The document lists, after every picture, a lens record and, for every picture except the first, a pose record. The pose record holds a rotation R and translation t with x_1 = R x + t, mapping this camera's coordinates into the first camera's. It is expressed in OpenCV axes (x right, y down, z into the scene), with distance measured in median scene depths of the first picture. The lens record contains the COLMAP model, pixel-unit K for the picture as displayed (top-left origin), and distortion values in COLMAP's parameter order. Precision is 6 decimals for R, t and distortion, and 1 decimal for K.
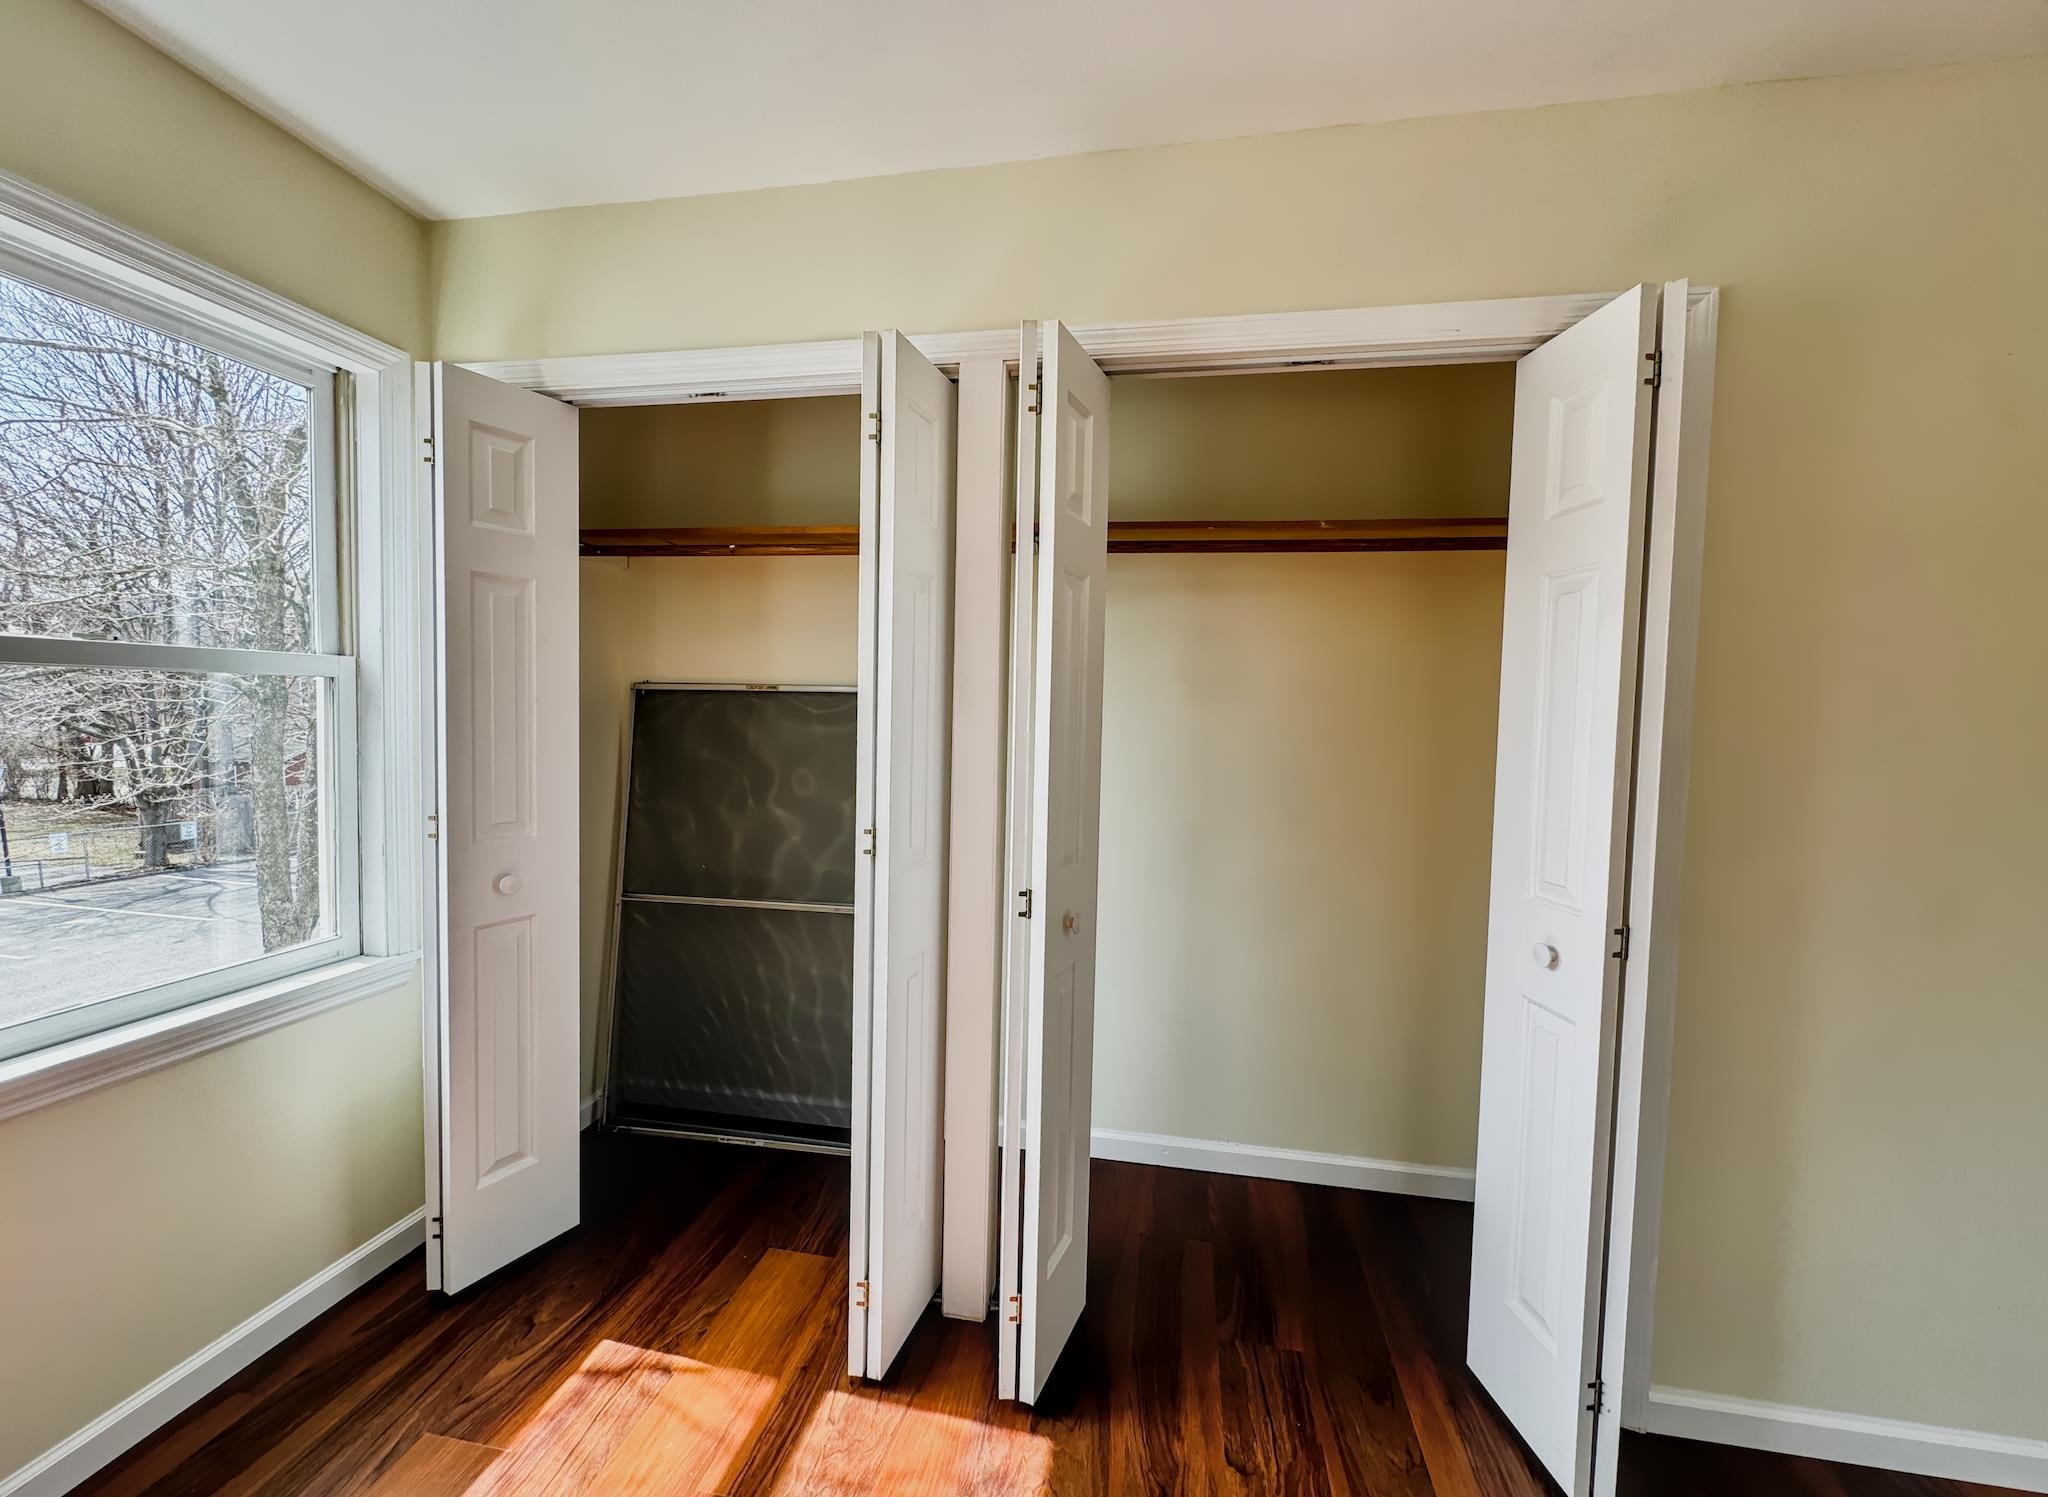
lens RADIAL K [[833.6, 0, 1024.0], [0, 833.6, 748.5], [0, 0, 1]] dist [-0.001809, 0.000677]
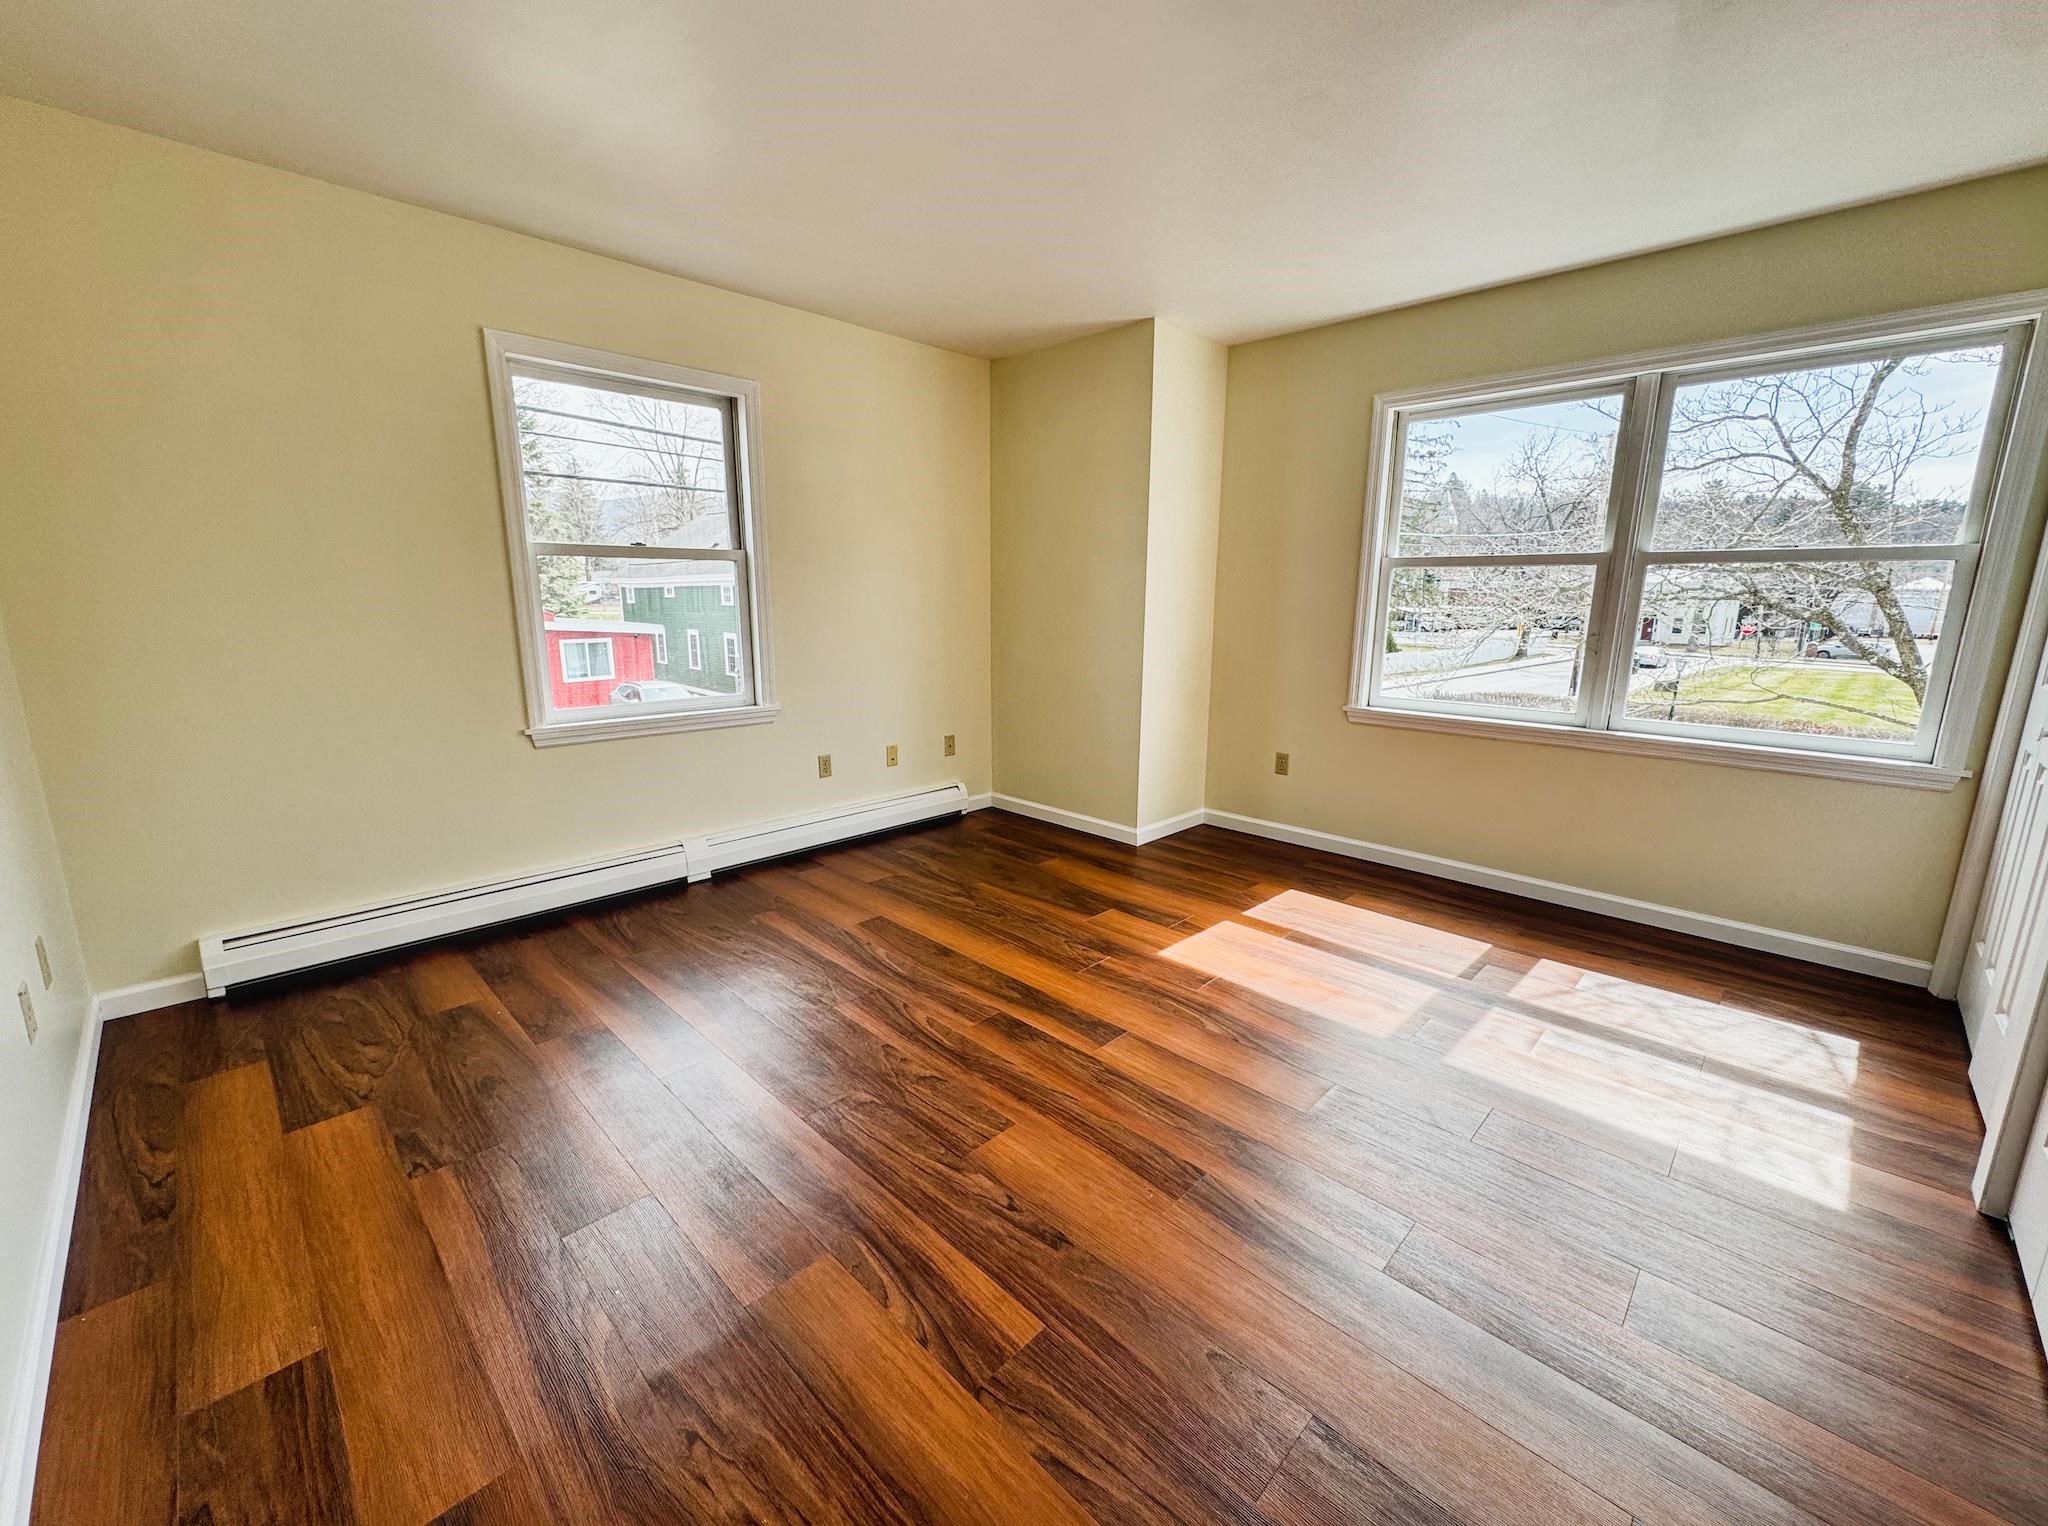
lens RADIAL K [[818.6, 0, 1020.1], [0, 818.6, 760.7], [0, 0, 1]] dist [0.001017, 0.000069]
pose [[-0.562777, 0.136621, -0.815240, 0.157541], [-0.057881, 0.977313, 0.203738, 0.007384], [0.824580, 0.161846, -0.542102, 0.063533]]
